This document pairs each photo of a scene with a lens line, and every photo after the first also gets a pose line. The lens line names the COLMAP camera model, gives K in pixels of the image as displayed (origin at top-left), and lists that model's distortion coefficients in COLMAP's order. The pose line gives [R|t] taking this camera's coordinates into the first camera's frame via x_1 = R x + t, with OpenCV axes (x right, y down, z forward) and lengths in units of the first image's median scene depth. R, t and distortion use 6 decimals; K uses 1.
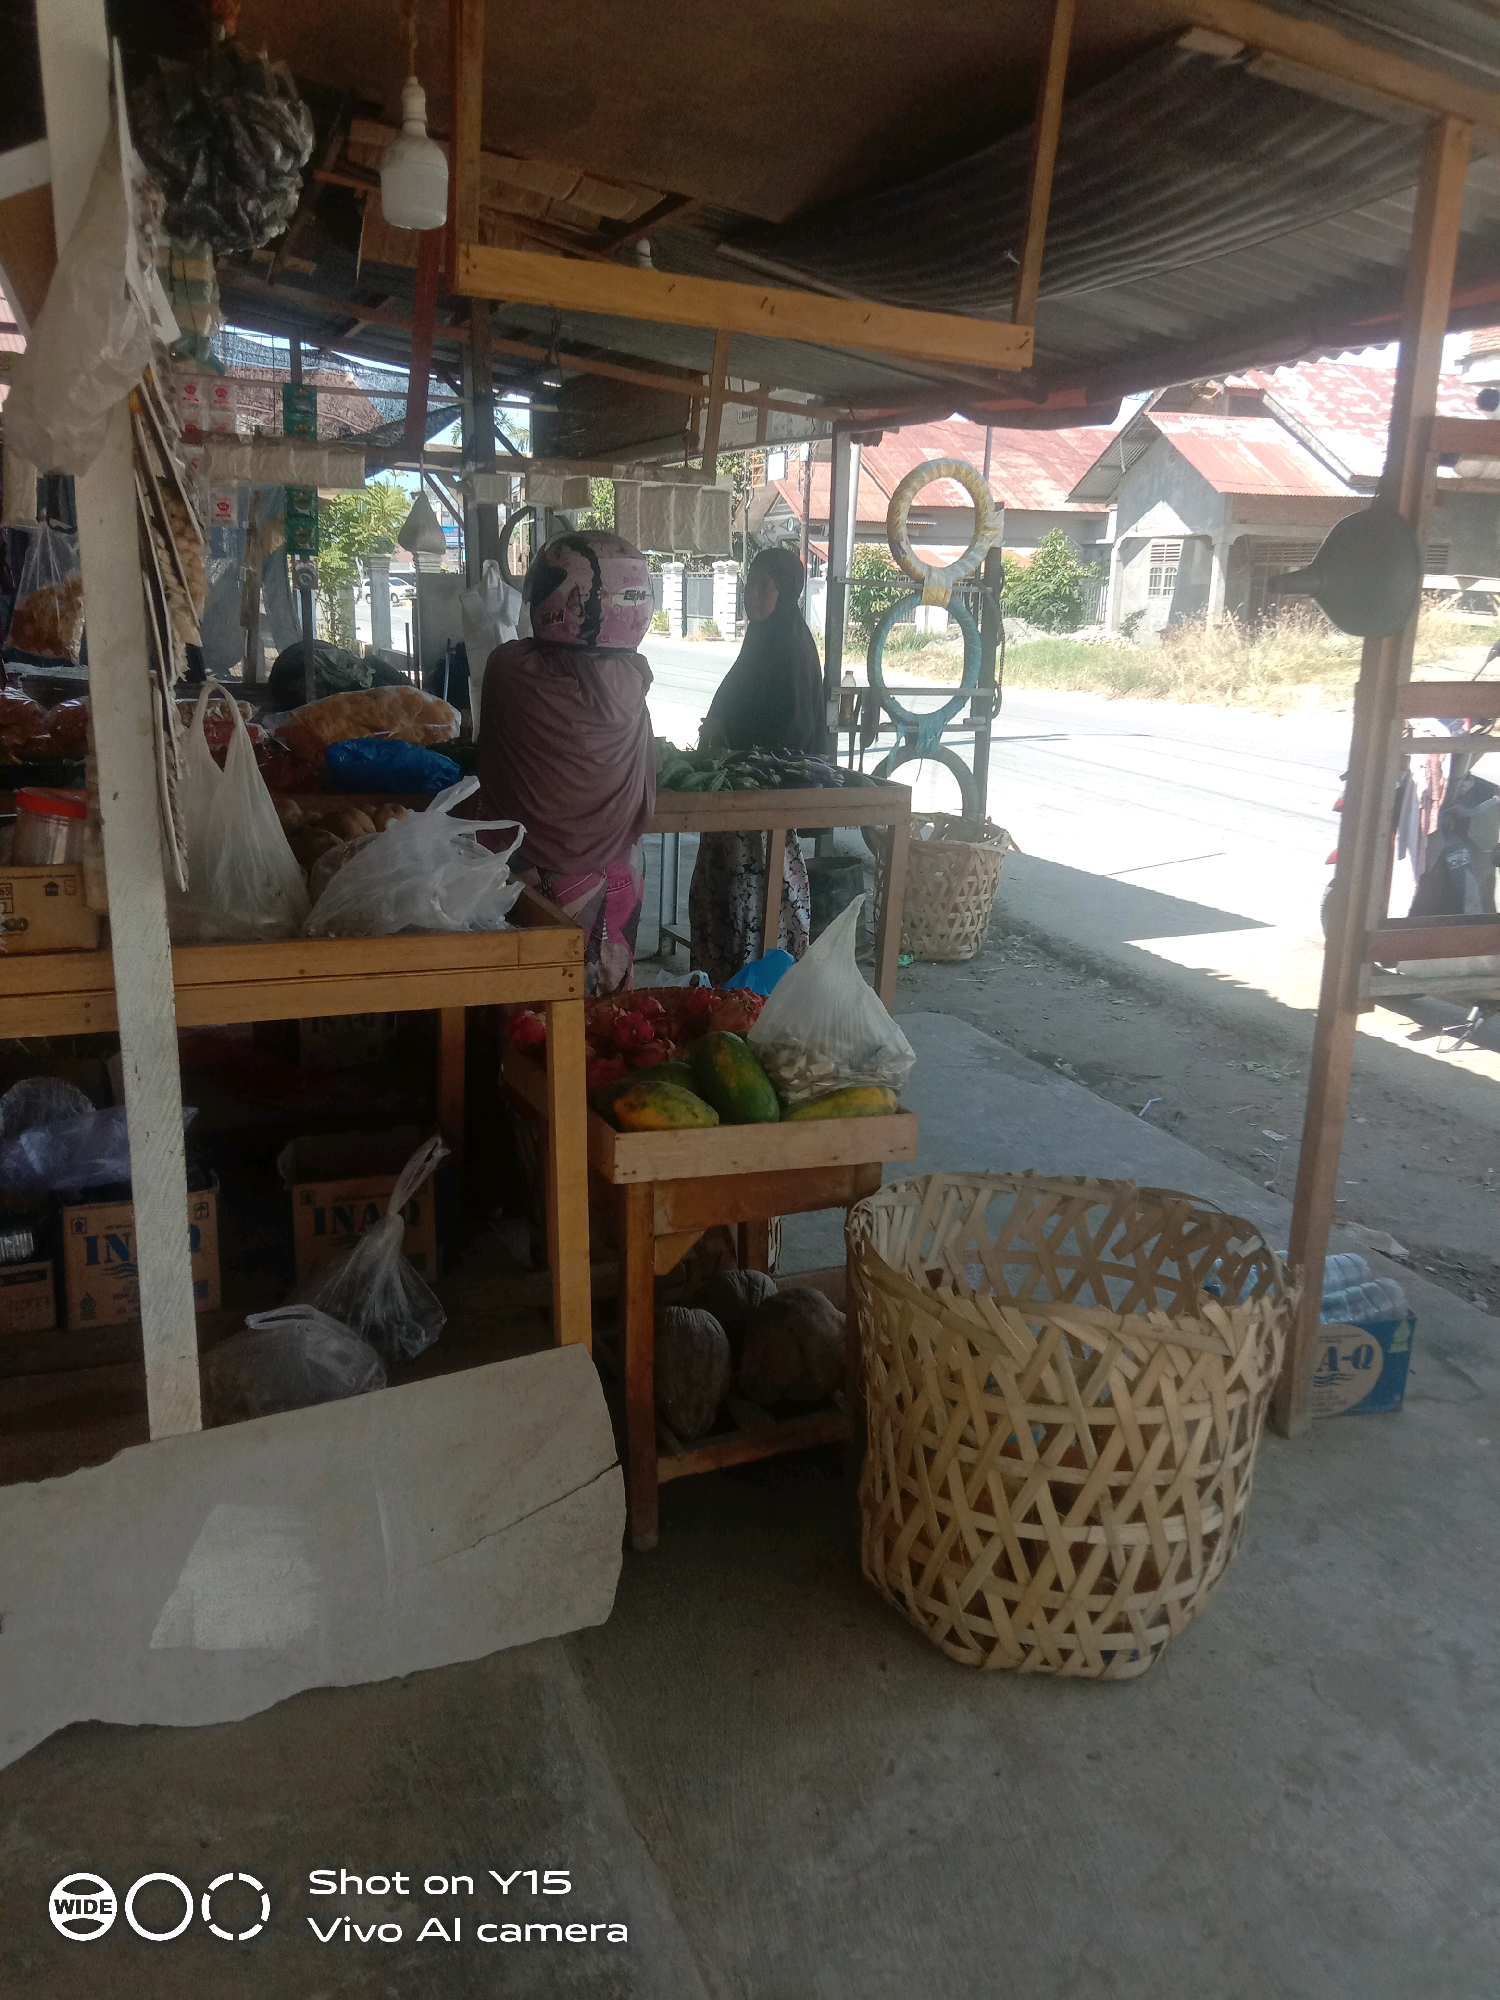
lens RADIAL K [[1745.7, 0, 750.0], [0, 1745.7, 1000.0], [0, 0, 1]] dist [0.000759, -0.005172]
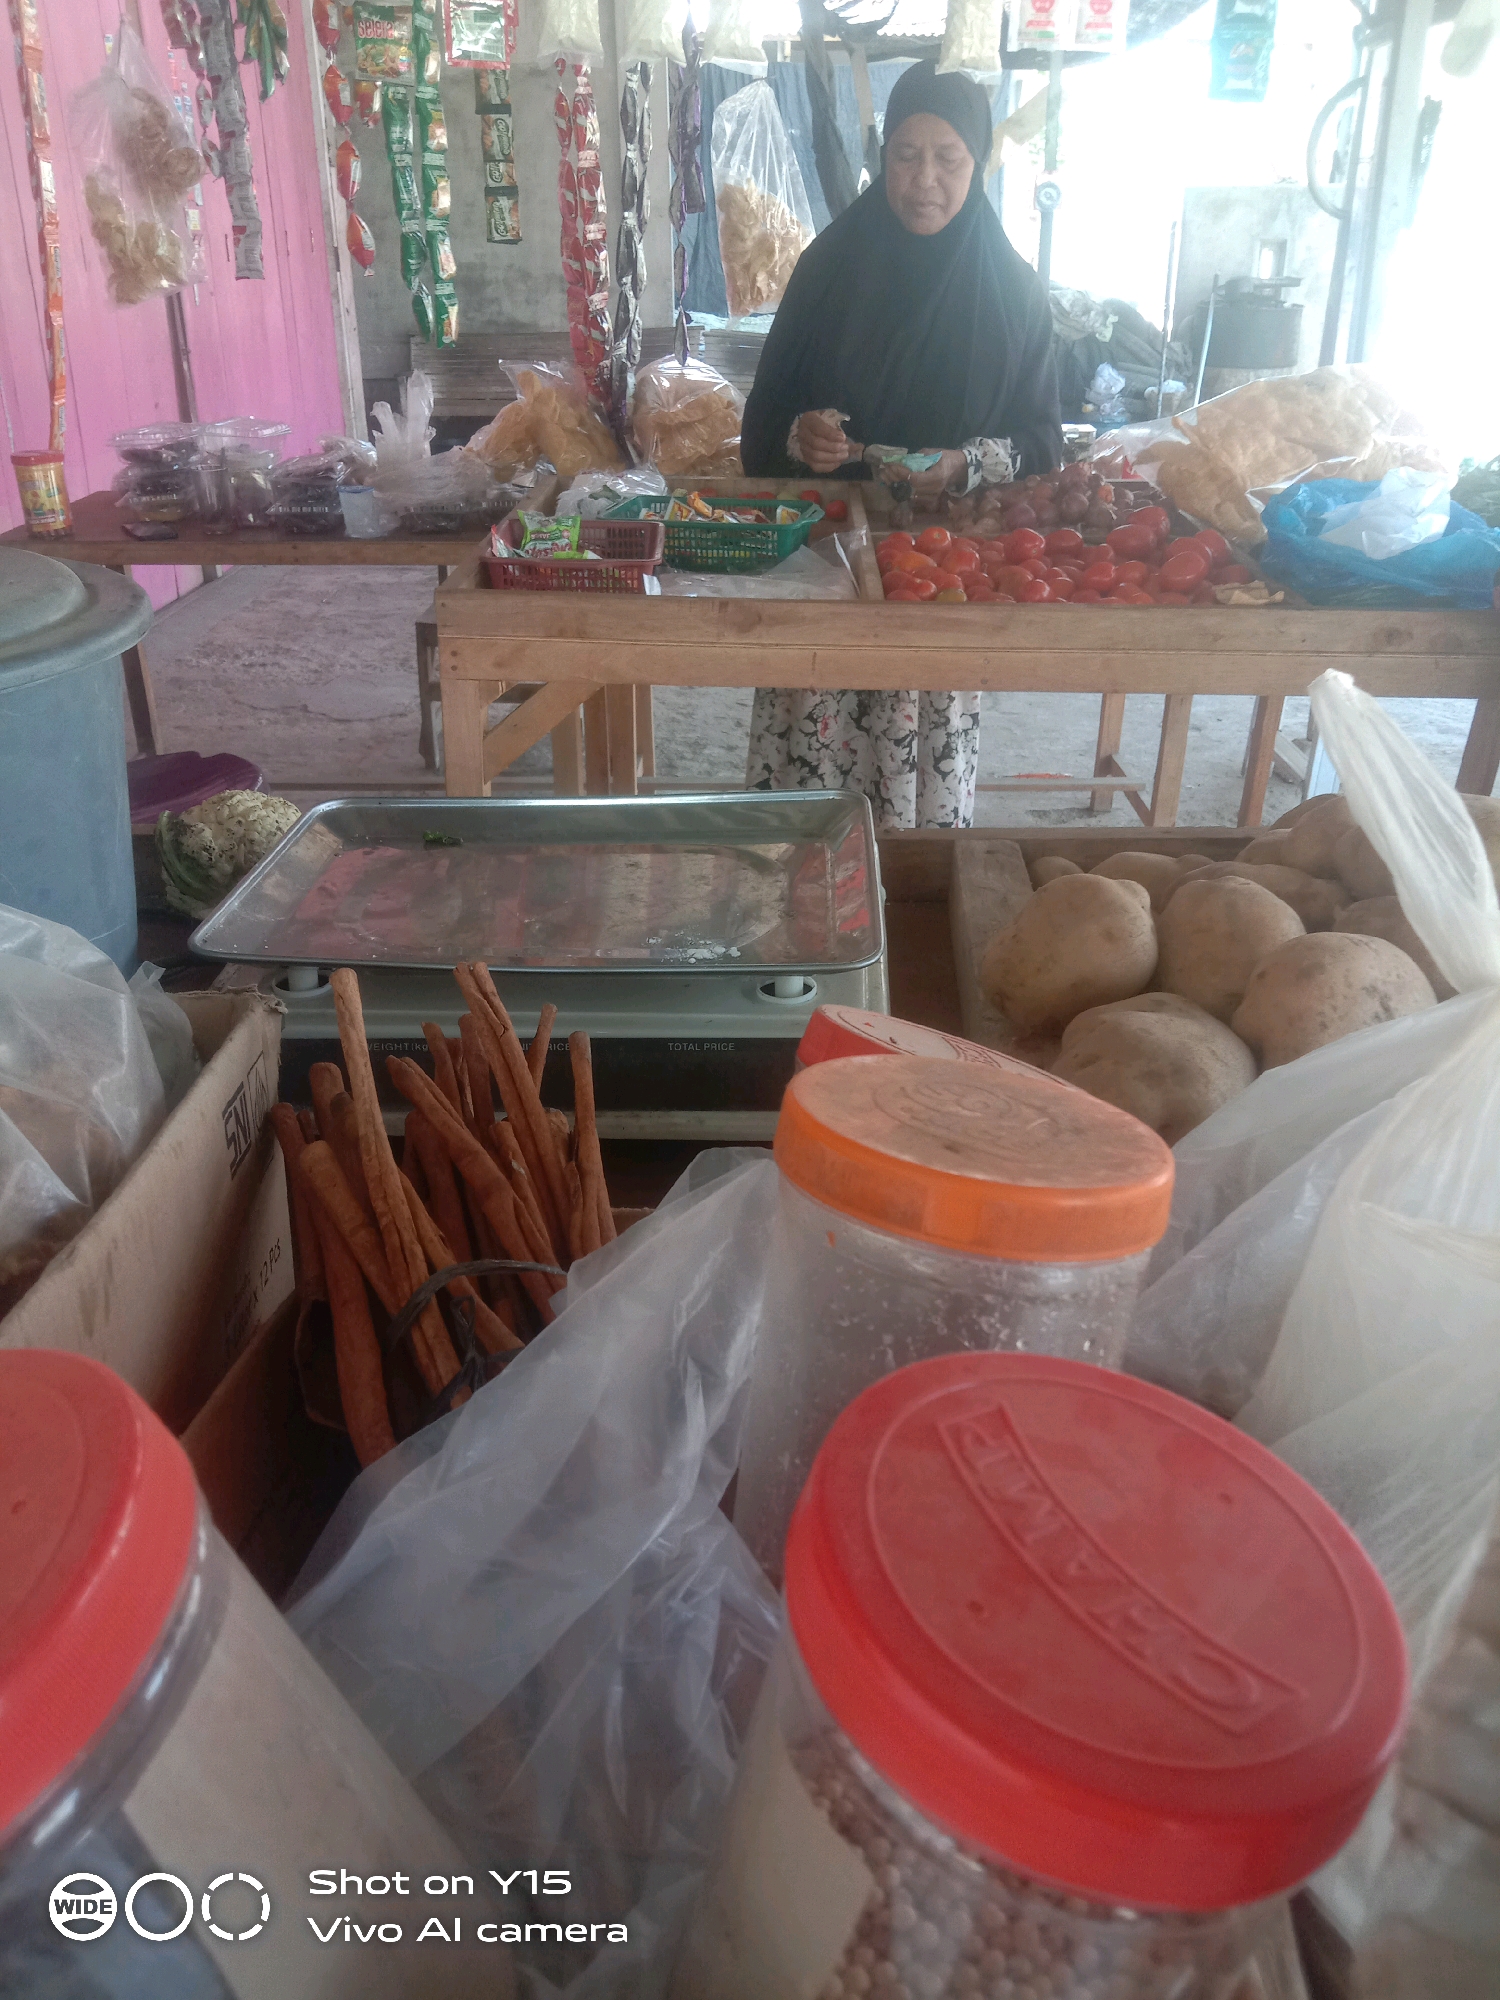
lens RADIAL K [[1745.7, 0, 750.0], [0, 1745.7, 1000.0], [0, 0, 1]] dist [0.000759, -0.005172]
pose [[0.934564, 0.121258, -0.334495, -0.178631], [-0.056312, 0.978694, 0.197454, -0.085795], [0.351311, -0.165697, 0.921480, 0.415163]]
